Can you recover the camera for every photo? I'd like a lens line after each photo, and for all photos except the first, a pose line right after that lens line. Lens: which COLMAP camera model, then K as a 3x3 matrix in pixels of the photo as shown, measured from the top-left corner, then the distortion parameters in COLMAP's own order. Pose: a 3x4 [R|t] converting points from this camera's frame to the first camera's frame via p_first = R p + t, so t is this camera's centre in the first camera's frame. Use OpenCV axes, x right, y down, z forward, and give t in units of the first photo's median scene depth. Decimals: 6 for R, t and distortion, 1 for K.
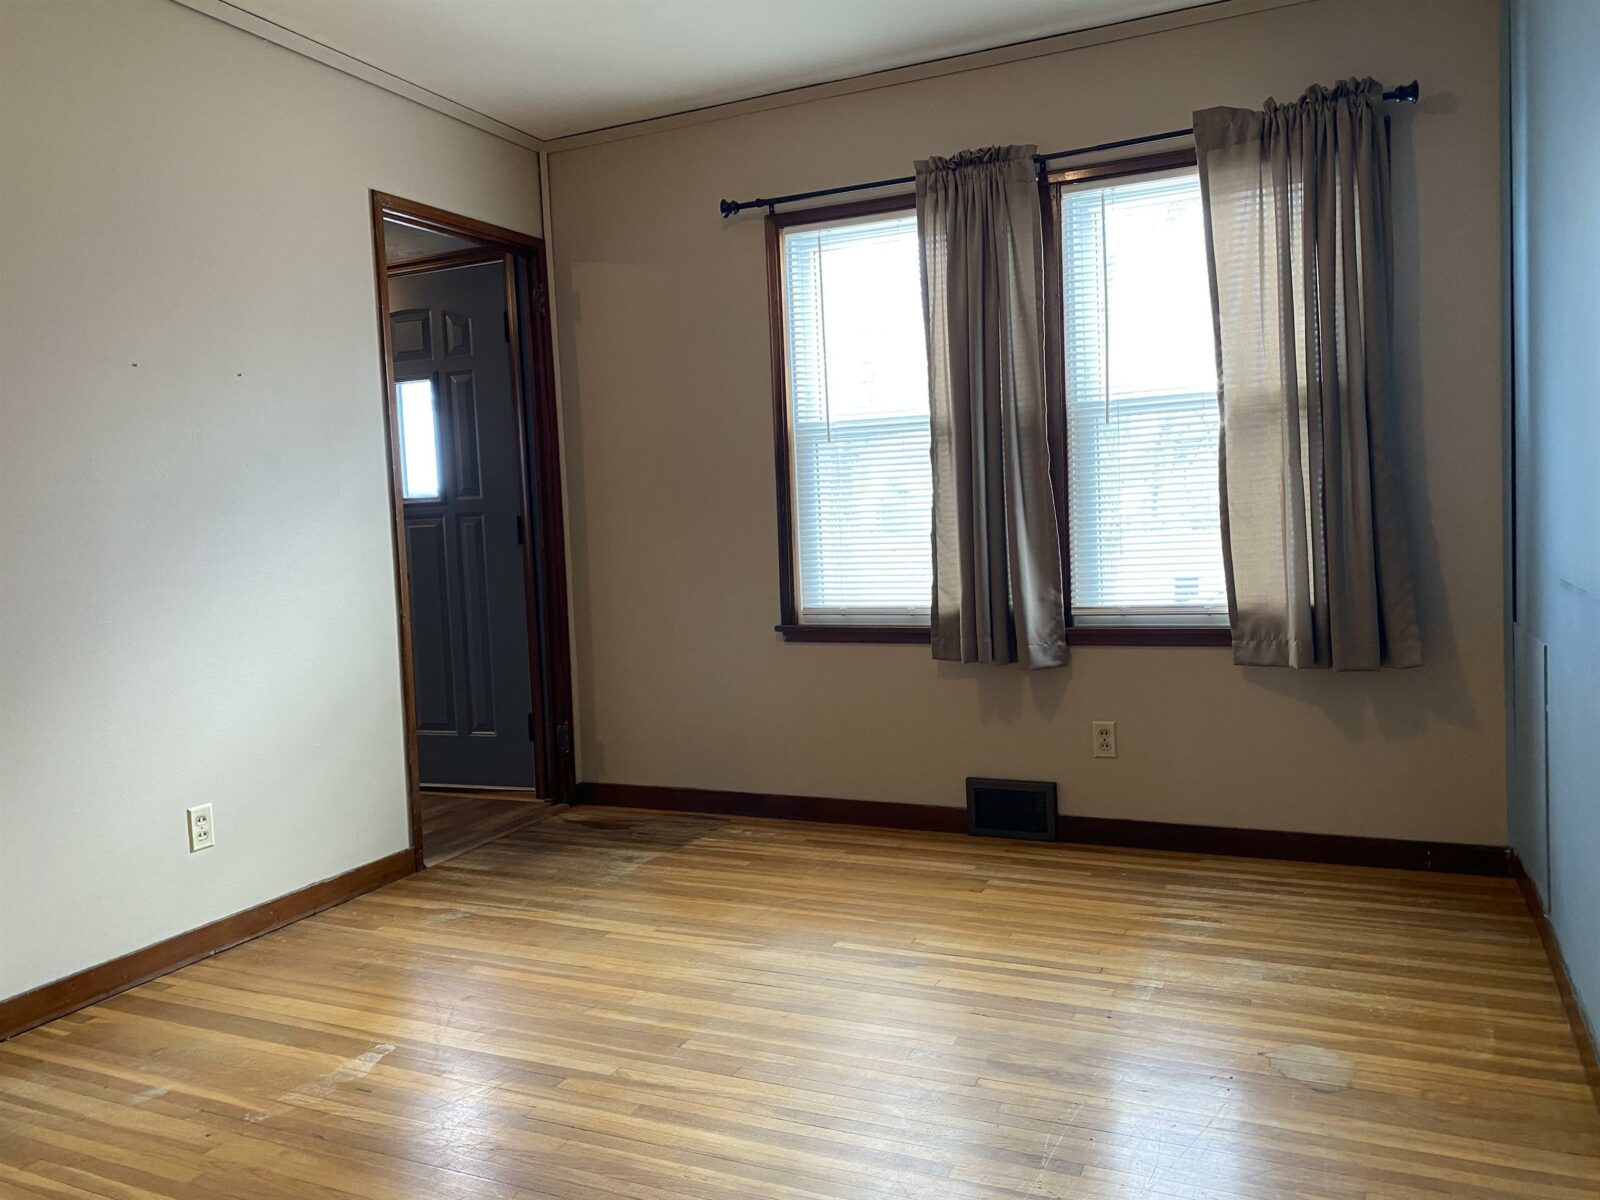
lens RADIAL K [[1213.3, 0, 788.9], [0, 1213.3, 596.7], [0, 0, 1]] dist [0.040657, -0.051878]
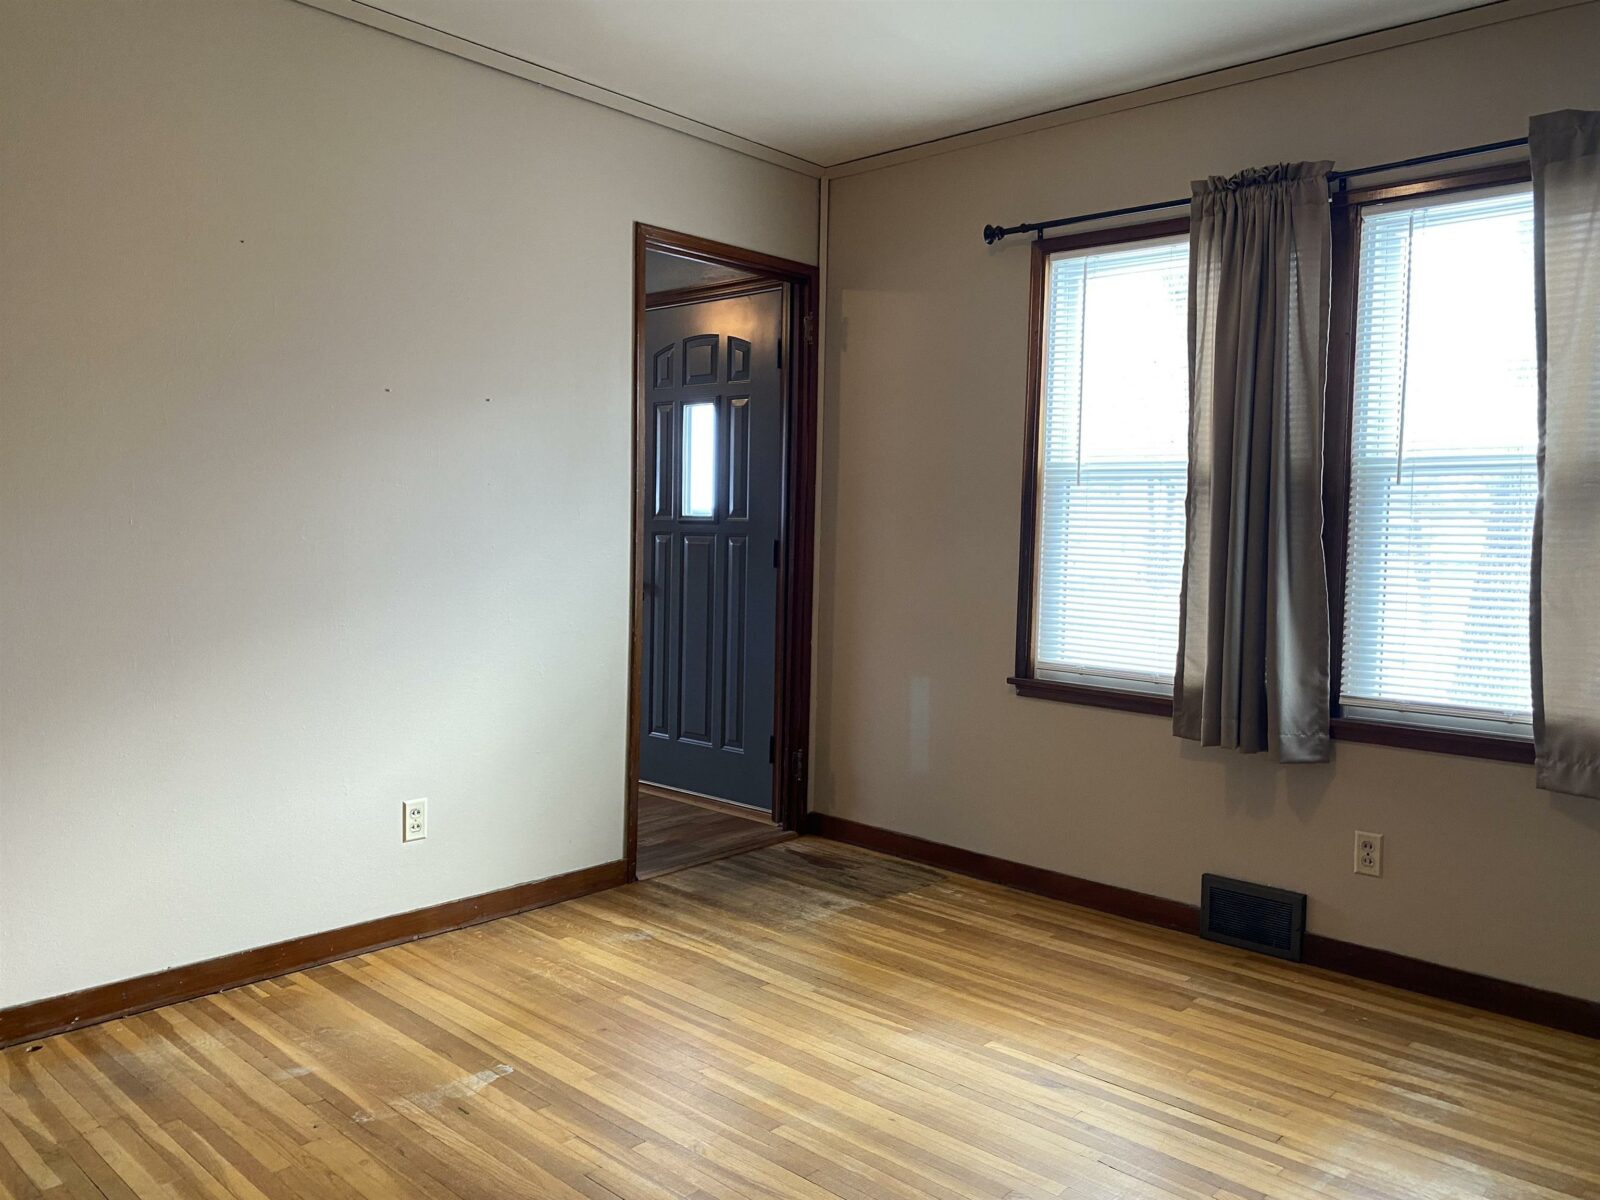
lens RADIAL K [[1213.3, 0, 802.7], [0, 1213.3, 588.0], [0, 0, 1]] dist [0.040657, -0.051878]
pose [[0.950613, 0.078211, -0.300363, 0.128644], [-0.081545, 0.996669, 0.001440, -0.037630], [0.299475, 0.023124, 0.953824, 0.064709]]
